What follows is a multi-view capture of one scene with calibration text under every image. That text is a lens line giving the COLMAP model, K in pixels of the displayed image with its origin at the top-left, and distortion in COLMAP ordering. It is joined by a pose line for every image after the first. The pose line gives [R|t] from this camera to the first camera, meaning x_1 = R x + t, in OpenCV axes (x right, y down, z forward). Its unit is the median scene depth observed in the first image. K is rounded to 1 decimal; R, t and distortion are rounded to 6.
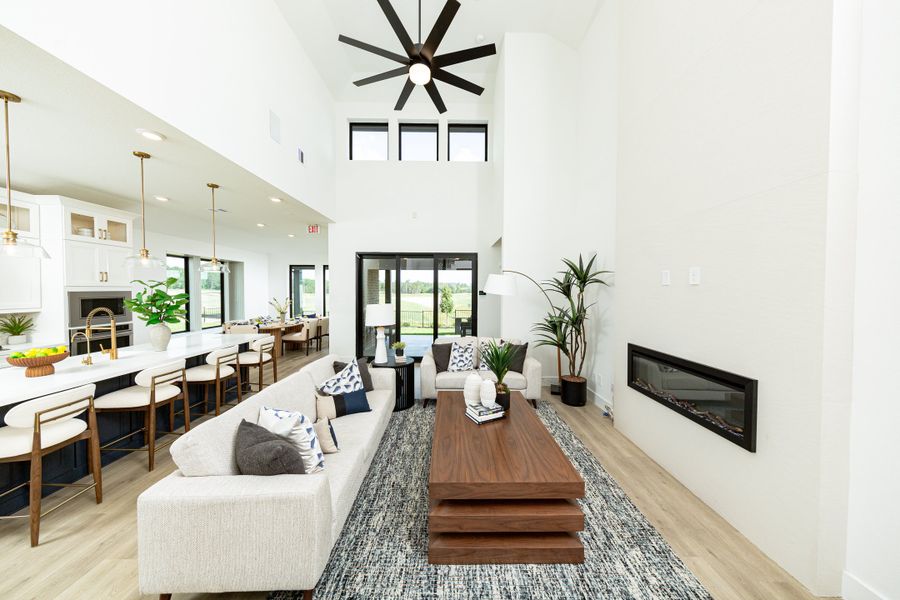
lens RADIAL K [[284.0, 0, 450.2], [0, 284.0, 295.6], [0, 0, 1]] dist [-0.000028, -0.000005]
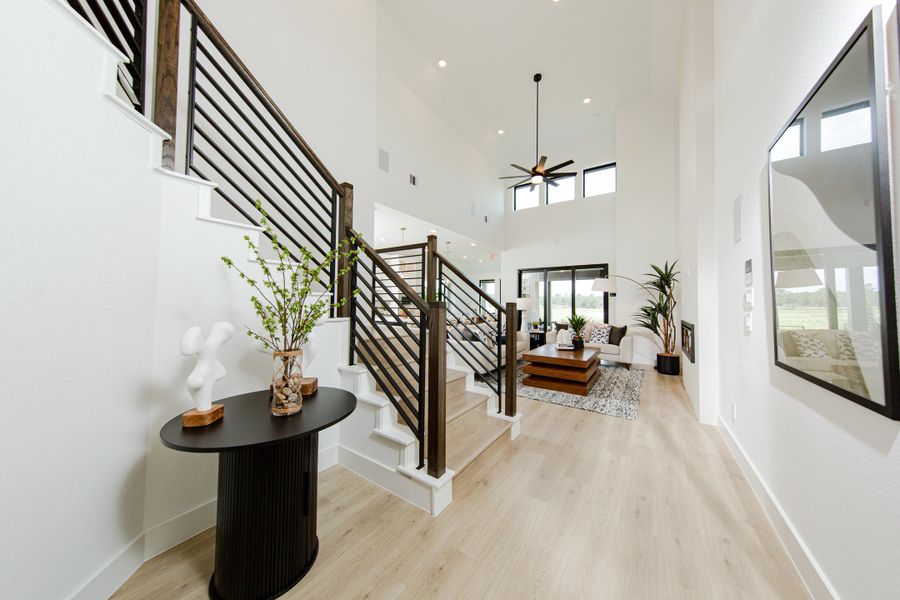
lens RADIAL K [[284.0, 0, 450.2], [0, 284.0, 295.6], [0, 0, 1]] dist [-0.000028, -0.000005]
pose [[0.816093, -0.011244, -0.577811, 0.293614], [-0.019195, 0.998732, -0.046547, 0.076607], [0.577601, 0.049078, 0.814842, -0.515425]]
